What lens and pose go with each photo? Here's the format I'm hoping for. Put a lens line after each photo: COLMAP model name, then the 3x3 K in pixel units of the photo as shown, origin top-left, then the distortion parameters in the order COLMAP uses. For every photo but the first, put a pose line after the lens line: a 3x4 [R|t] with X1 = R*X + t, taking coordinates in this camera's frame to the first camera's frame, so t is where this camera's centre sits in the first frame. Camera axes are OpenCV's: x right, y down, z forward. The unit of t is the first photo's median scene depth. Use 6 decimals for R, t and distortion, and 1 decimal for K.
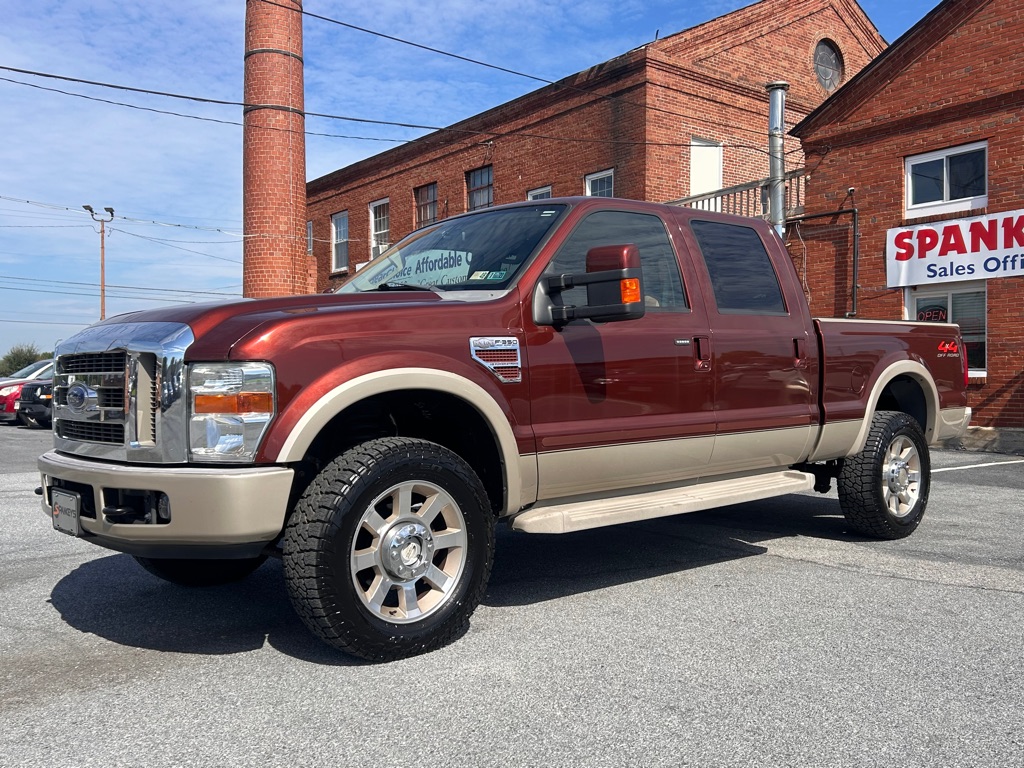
lens RADIAL K [[929.7, 0, 515.6], [0, 929.7, 390.0], [0, 0, 1]] dist [0.061177, -0.083453]
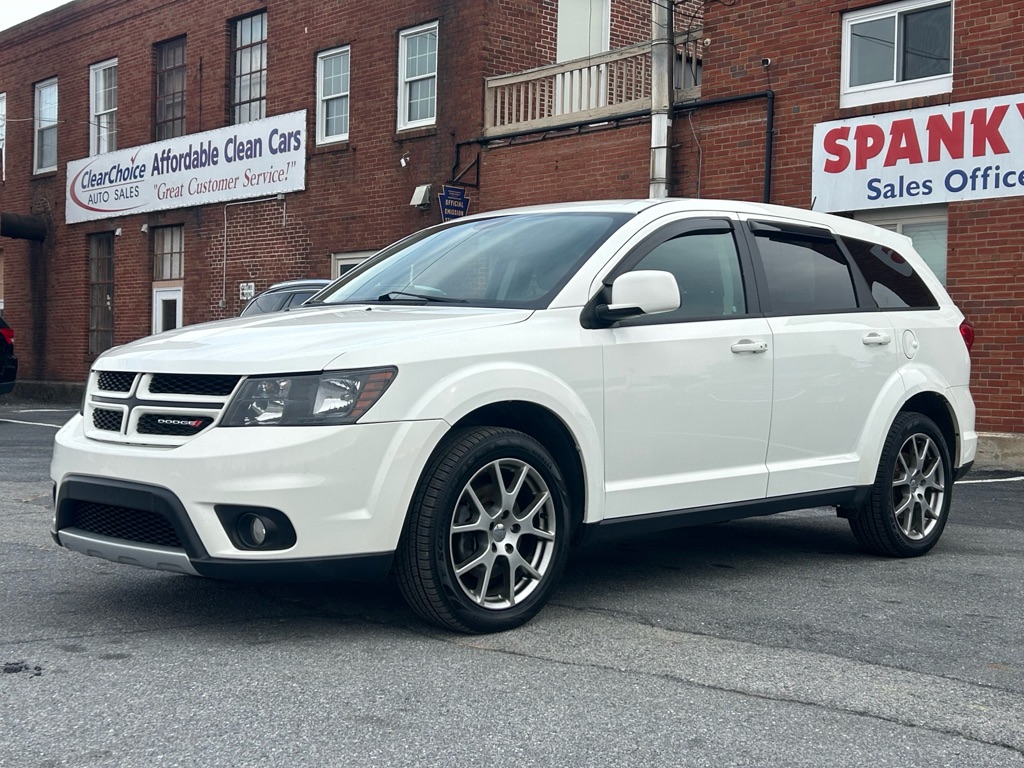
lens RADIAL K [[1399.6, 0, 513.4], [0, 1399.6, 381.4], [0, 0, 1]] dist [0.164975, -0.532853]
pose [[0.996806, 0.022663, 0.076573, 0.119716], [-0.022857, 0.999737, 0.001660, 0.009931], [-0.076515, -0.003405, 0.997063, 0.041065]]
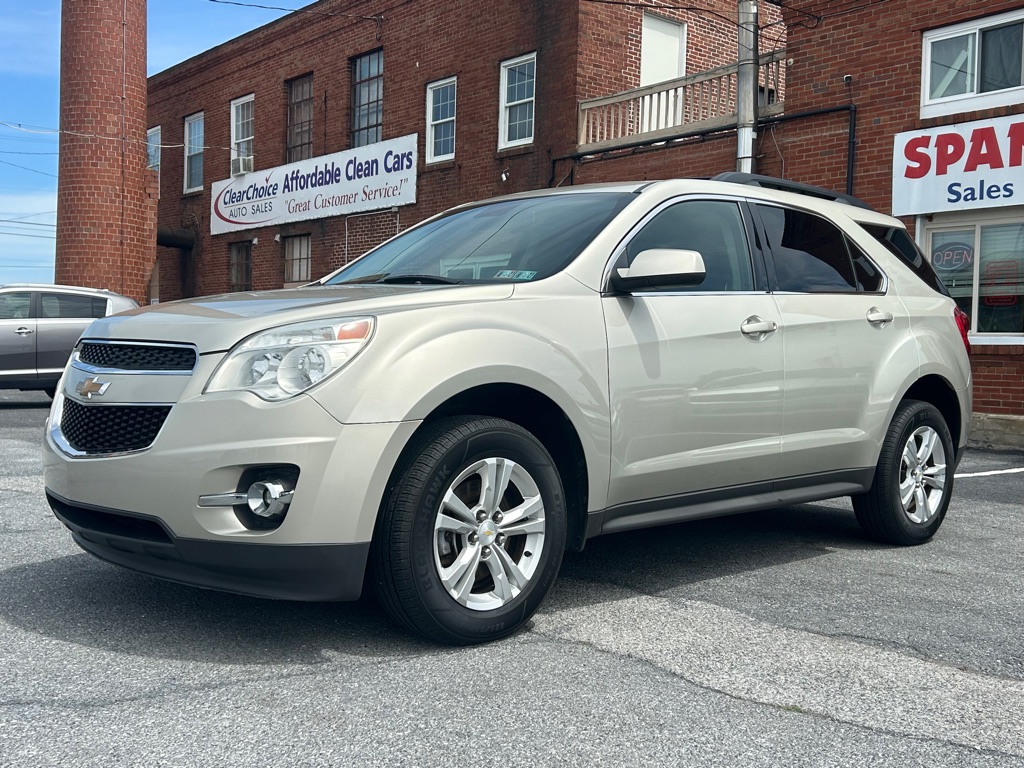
lens RADIAL K [[1127.0, 0, 513.6], [0, 1127.0, 381.7], [0, 0, 1]] dist [0.084573, -0.170774]
pose [[0.998988, 0.025632, 0.036956, 0.083477], [-0.026189, 0.999549, 0.014678, 0.010413], [-0.036563, -0.015631, 0.999209, 0.153204]]
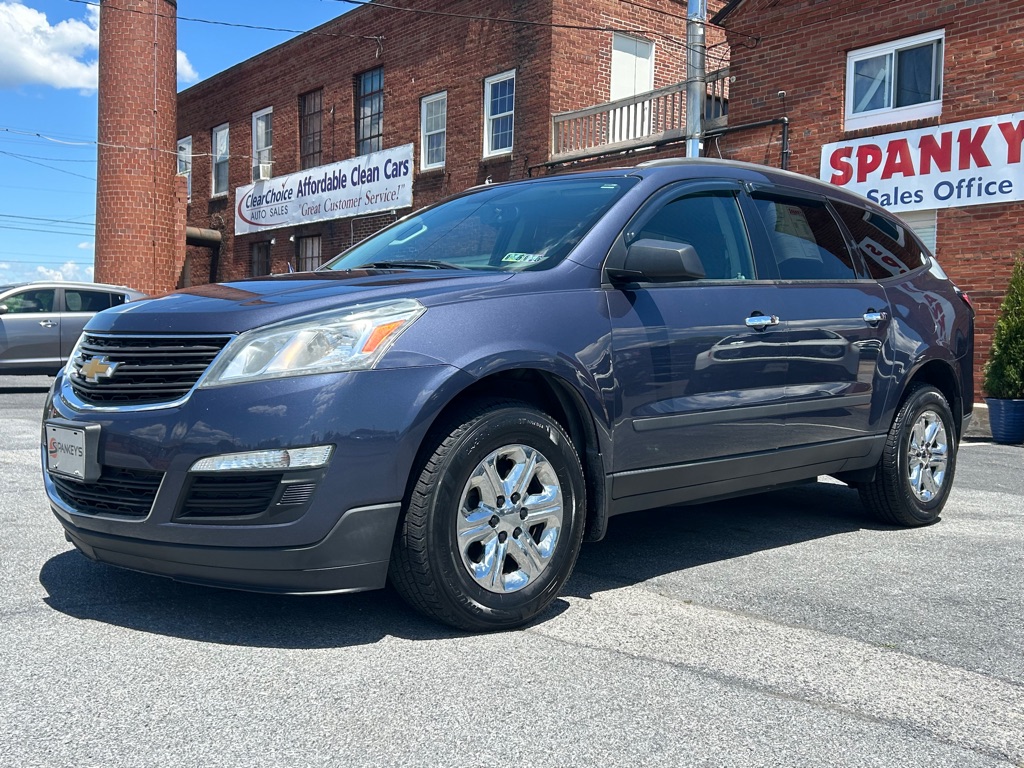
lens RADIAL K [[1050.3, 0, 514.0], [0, 1050.3, 382.9], [0, 0, 1]] dist [0.079737, -0.159392]
pose [[0.999574, 0.026995, 0.011114, 0.137682], [-0.027292, 0.999249, 0.027520, 0.009273], [-0.010362, -0.027811, 0.999559, 0.119031]]
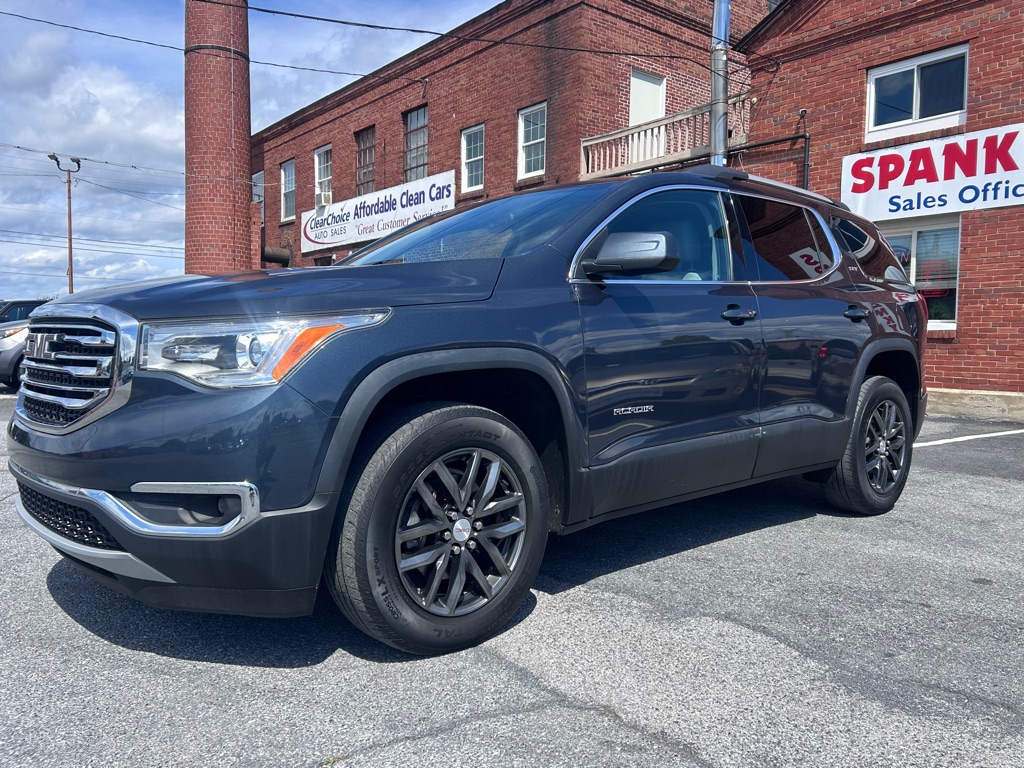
lens RADIAL K [[810.8, 0, 516.5], [0, 810.8, 381.4], [0, 0, 1]] dist [0.039880, -0.033444]
pose [[0.999746, 0.015526, 0.016307, 0.090757], [-0.016191, 0.999008, 0.041492, 0.007528], [-0.015647, -0.041746, 0.999006, 0.255374]]
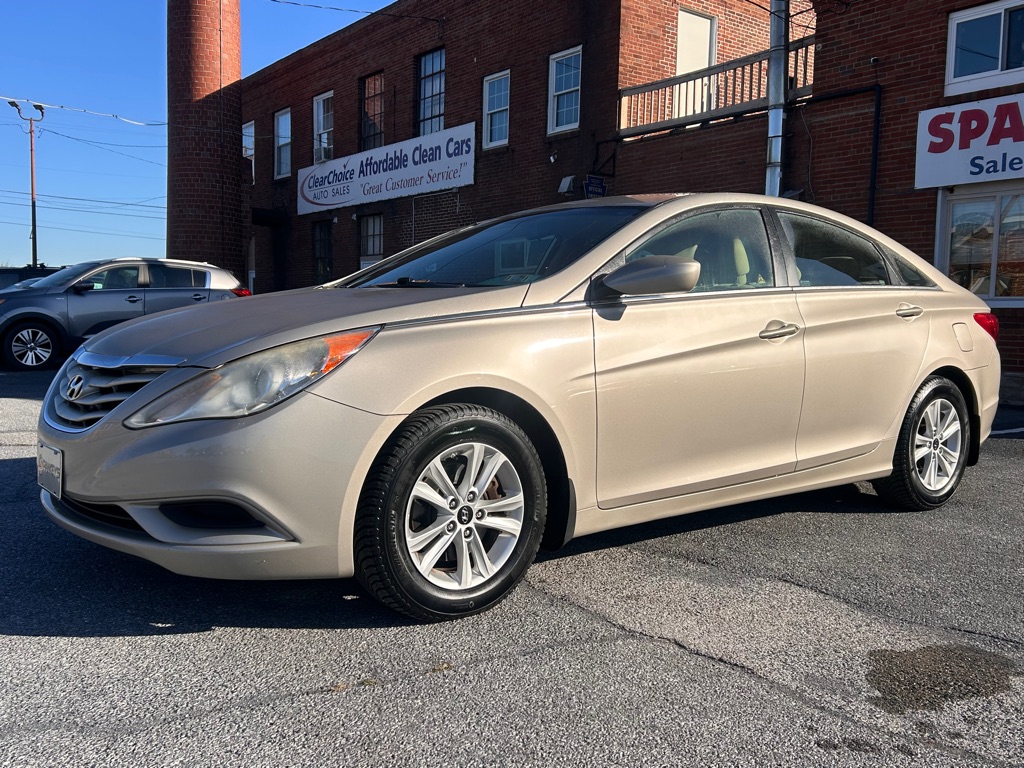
lens RADIAL K [[948.6, 0, 510.4], [0, 948.6, 387.0], [0, 0, 1]] dist [0.030894, 0.000889]
pose [[0.999667, 0.024204, -0.008968, 0.078512], [-0.023569, 0.997594, 0.065191, 0.008799], [0.010524, -0.064958, 0.997832, 0.211447]]
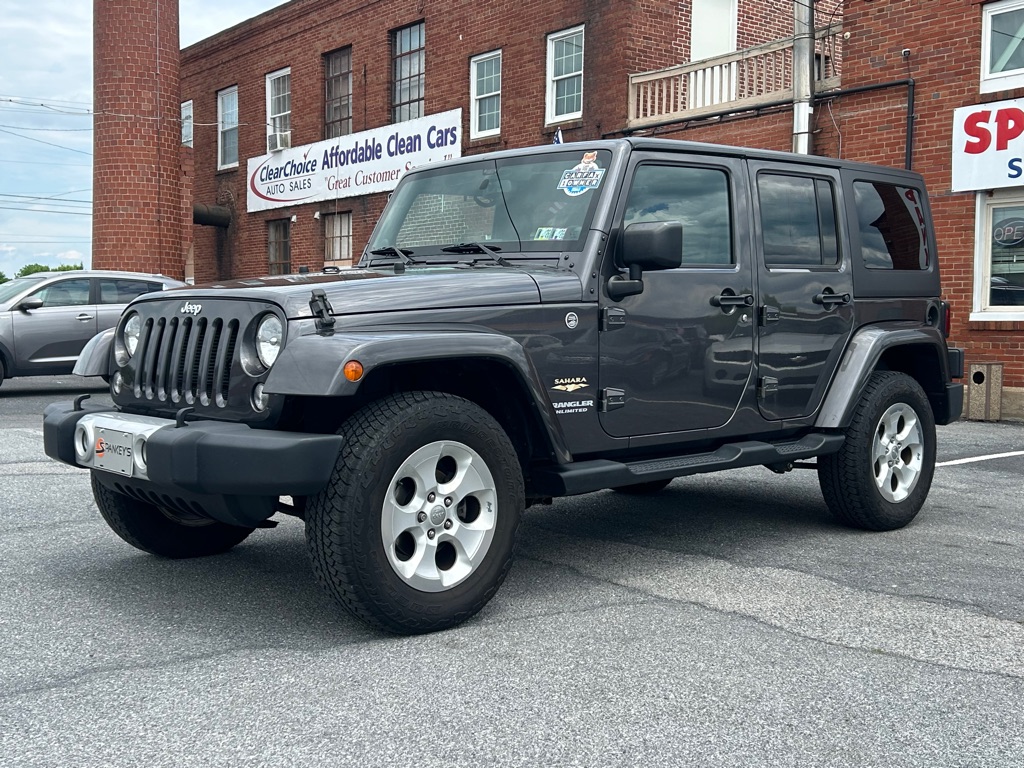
lens RADIAL K [[1191.9, 0, 506.6], [0, 1191.9, 384.8], [0, 0, 1]] dist [0.079525, -0.155484]
pose [[0.999892, 0.013371, 0.006176, 0.059172], [-0.013613, 0.999067, 0.040979, 0.002873], [-0.005623, -0.041059, 0.999141, 0.094996]]
